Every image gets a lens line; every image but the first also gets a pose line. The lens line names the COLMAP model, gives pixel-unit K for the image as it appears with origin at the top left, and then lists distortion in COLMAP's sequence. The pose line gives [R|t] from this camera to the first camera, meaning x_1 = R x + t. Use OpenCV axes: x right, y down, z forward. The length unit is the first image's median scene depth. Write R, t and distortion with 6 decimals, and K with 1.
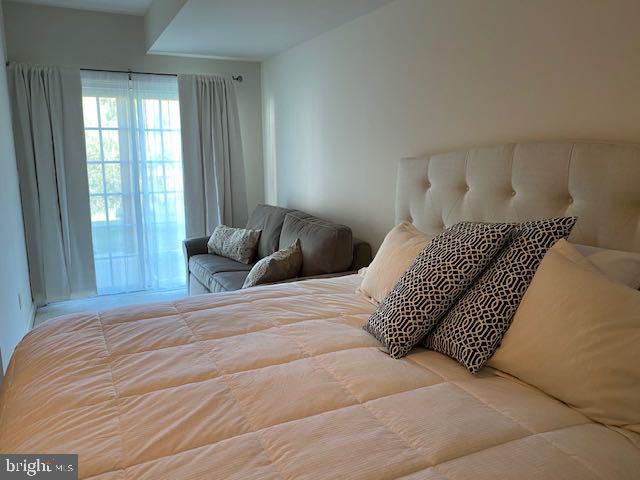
lens RADIAL K [[498.5, 0, 319.1], [0, 498.5, 237.7], [0, 0, 1]] dist [0.035551, -0.016862]
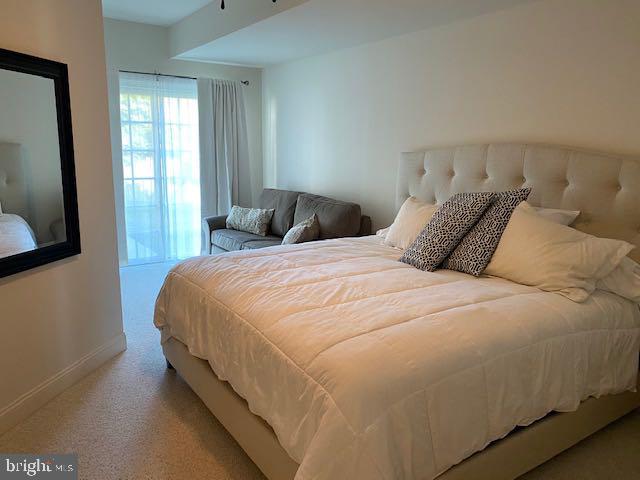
lens RADIAL K [[498.5, 0, 320.6], [0, 498.5, 241.9], [0, 0, 1]] dist [0.035551, -0.016862]
pose [[0.990623, -0.002428, 0.136605, -0.296664], [-0.000093, 0.999830, 0.018445, 0.075249], [-0.136626, -0.018284, 0.990454, -0.411333]]
